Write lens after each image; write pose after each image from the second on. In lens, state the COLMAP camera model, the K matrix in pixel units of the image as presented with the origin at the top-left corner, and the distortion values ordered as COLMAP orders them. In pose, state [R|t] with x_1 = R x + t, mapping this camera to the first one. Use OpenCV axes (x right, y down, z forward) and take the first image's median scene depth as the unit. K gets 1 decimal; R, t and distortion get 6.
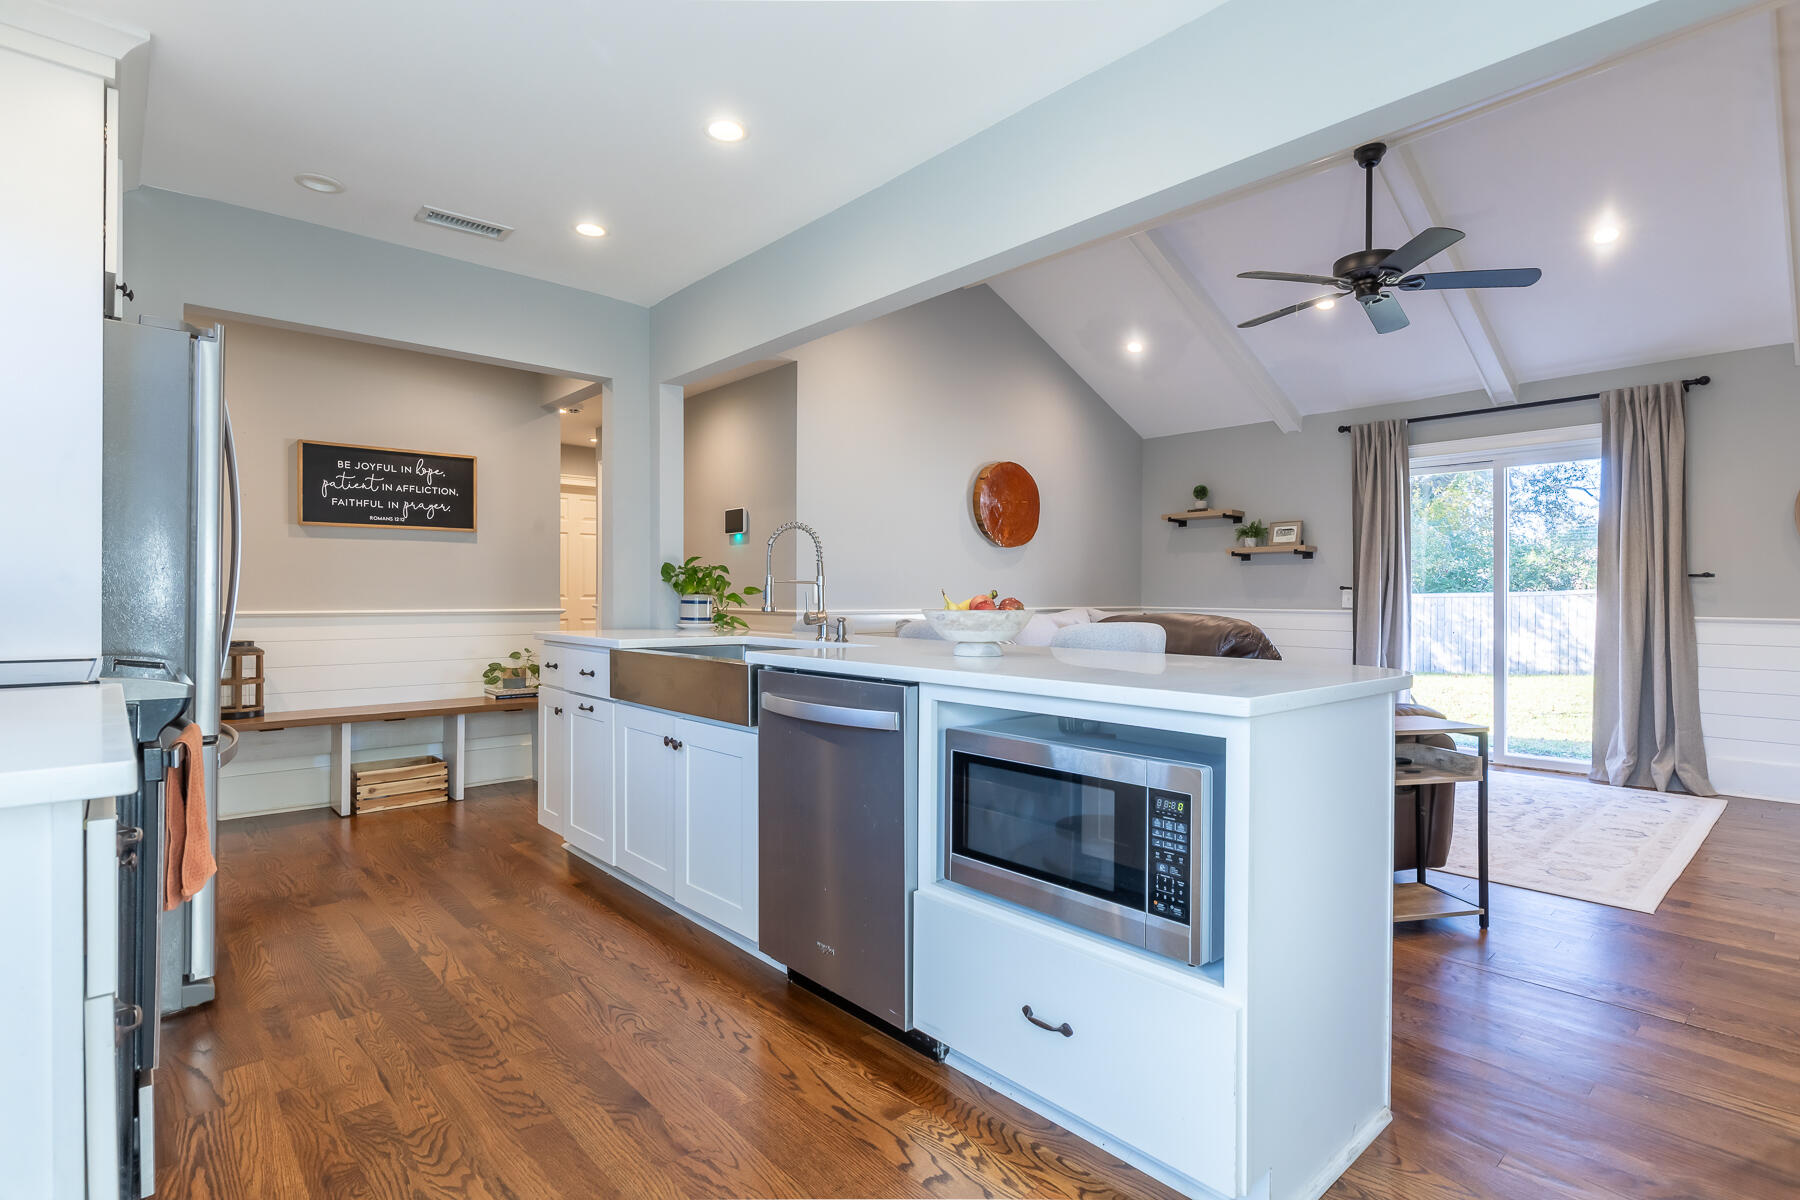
lens RADIAL K [[901.5, 0, 918.8], [0, 901.5, 603.7], [0, 0, 1]] dist [0.002503, 0.000634]
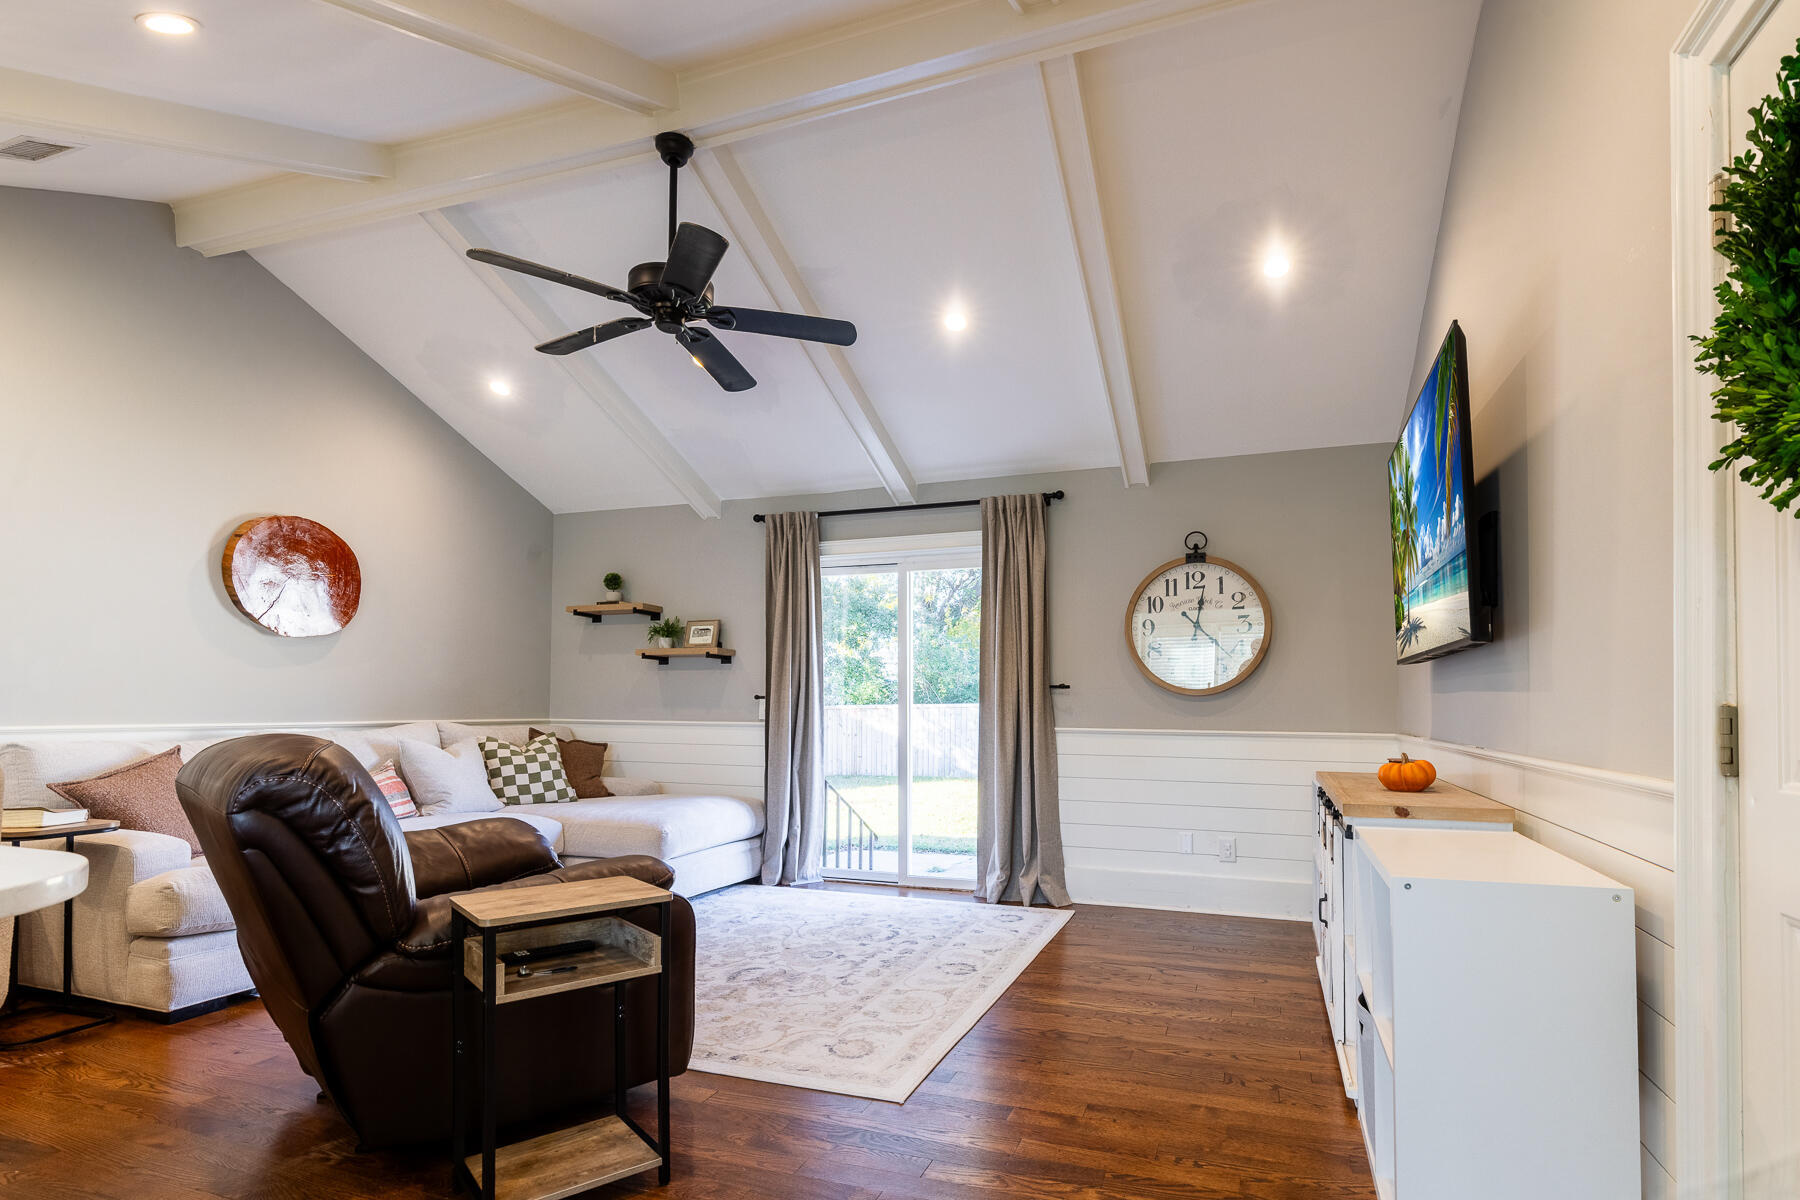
lens RADIAL K [[901.5, 0, 957.8], [0, 901.5, 684.5], [0, 0, 1]] dist [0.002503, 0.000634]
pose [[0.881668, 0.013756, 0.471670, 0.286612], [0.001168, 0.999508, -0.031334, -0.002463], [-0.471869, 0.028177, 0.881218, 0.162209]]
